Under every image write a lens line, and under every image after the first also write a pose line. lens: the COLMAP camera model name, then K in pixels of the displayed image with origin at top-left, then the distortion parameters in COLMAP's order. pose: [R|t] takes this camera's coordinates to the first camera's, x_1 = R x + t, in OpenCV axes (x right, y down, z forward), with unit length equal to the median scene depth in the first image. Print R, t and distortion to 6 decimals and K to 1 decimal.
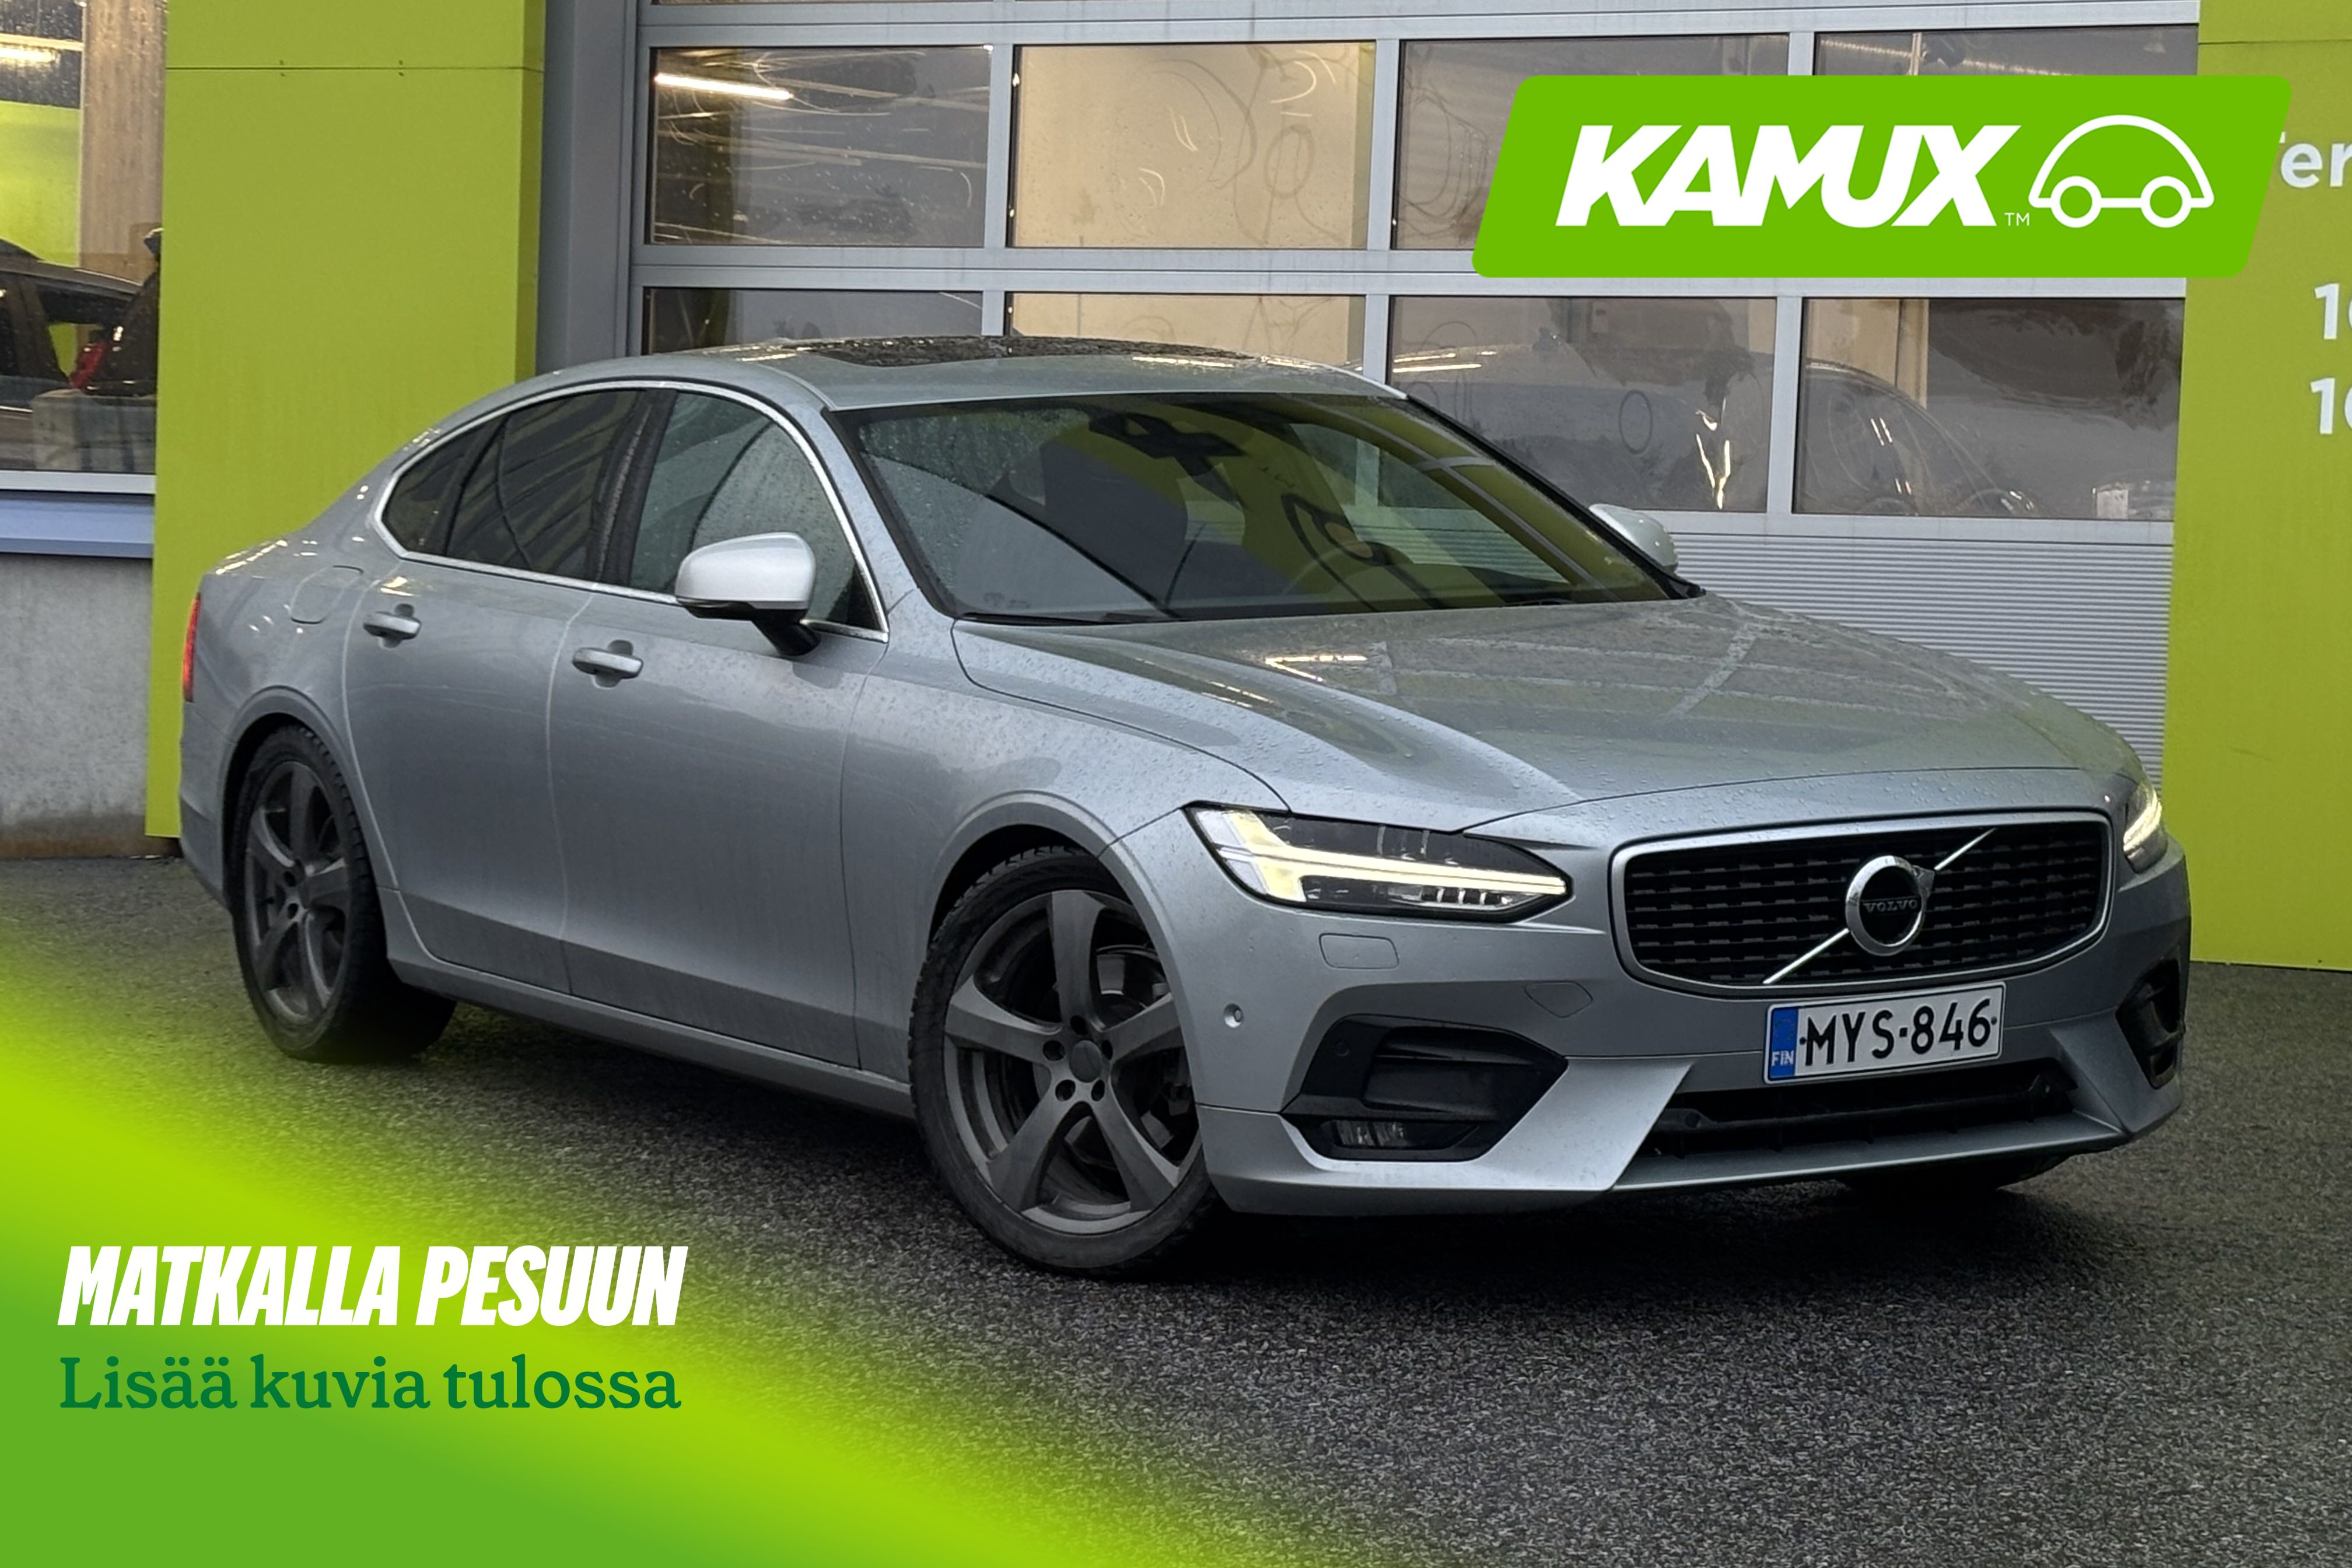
lens RADIAL K [[5431.5, 0, 1175.9], [0, 5431.5, 783.2], [0, 0, 1]] dist [0.030270, 0.000000]
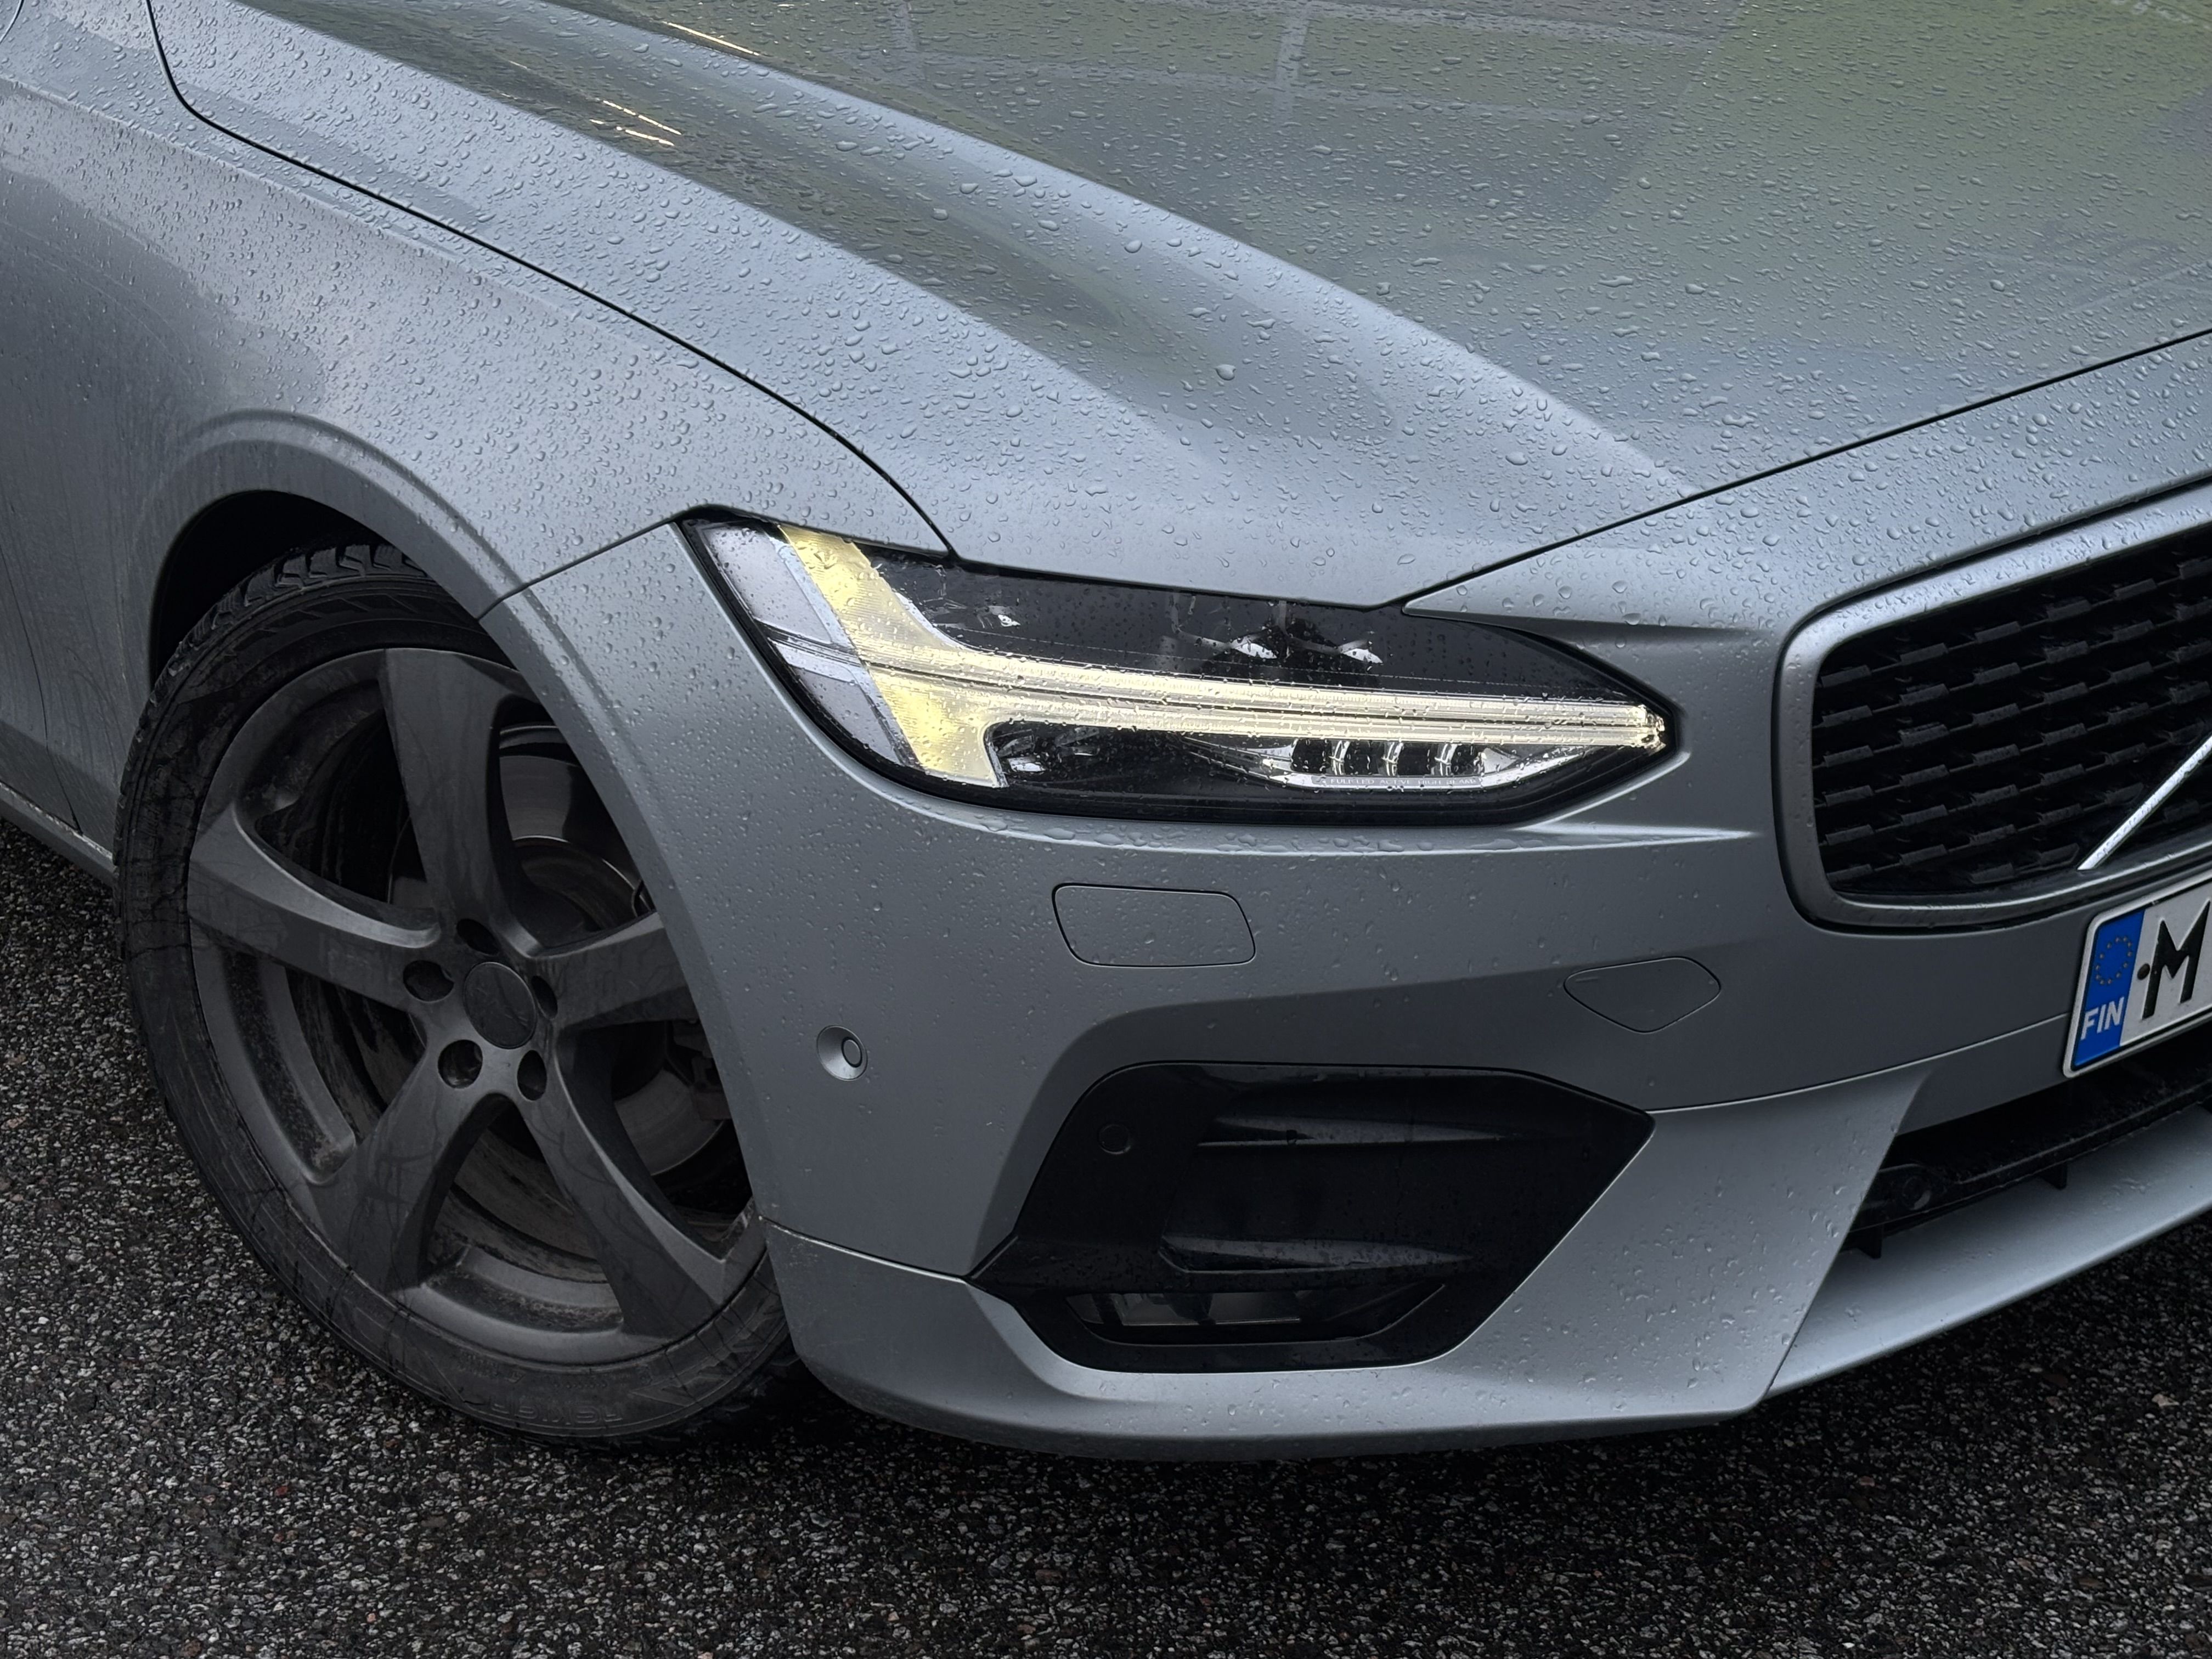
lens RADIAL K [[3351.2, 0, 1103.2], [0, 3351.2, 836.6], [0, 0, 1]] dist [0.117468, 0.000000]
pose [[0.990172, -0.076665, 0.116971, 0.001732], [0.036519, 0.949083, 0.312904, -0.050389], [-0.135004, -0.305557, 0.942555, 0.749425]]
